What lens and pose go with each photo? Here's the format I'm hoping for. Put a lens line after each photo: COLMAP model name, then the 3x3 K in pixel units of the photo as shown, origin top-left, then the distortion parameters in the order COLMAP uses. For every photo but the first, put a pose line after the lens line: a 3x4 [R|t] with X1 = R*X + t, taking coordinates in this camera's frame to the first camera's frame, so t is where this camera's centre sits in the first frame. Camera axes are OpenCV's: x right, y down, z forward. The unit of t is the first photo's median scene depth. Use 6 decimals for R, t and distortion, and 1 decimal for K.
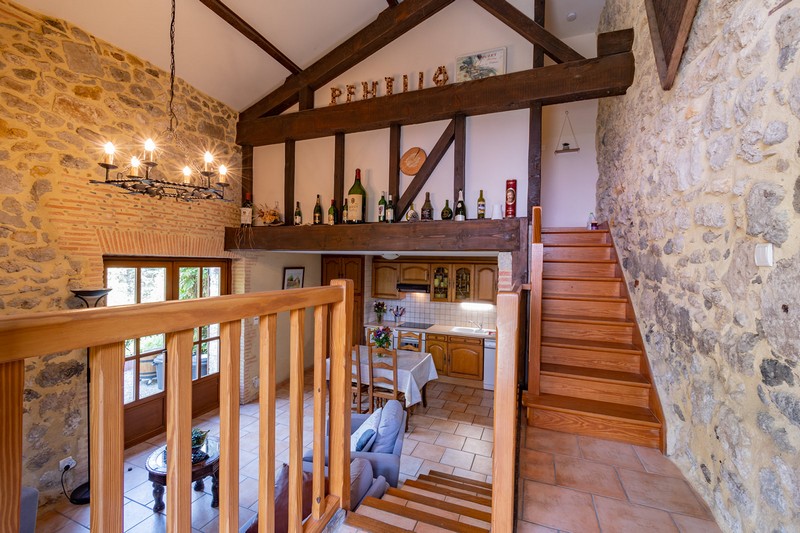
lens RADIAL K [[339.6, 0, 399.8], [0, 339.6, 266.5], [0, 0, 1]] dist [-0.002234, -0.000199]
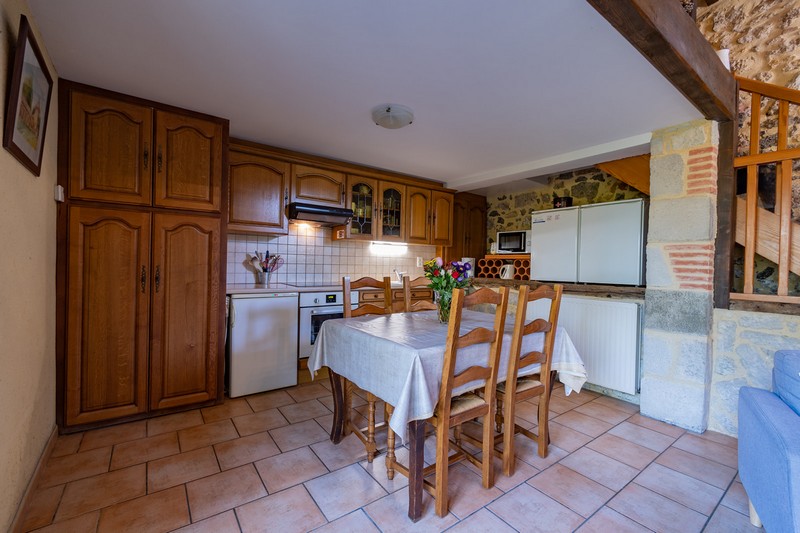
lens RADIAL K [[339.6, 0, 399.4], [0, 339.6, 265.7], [0, 0, 1]] dist [-0.002234, -0.000199]
pose [[0.541831, -0.009107, 0.840438, -0.333955], [-0.005702, 0.999878, 0.014511, 0.132609], [-0.840468, -0.012654, 0.541713, 0.577120]]
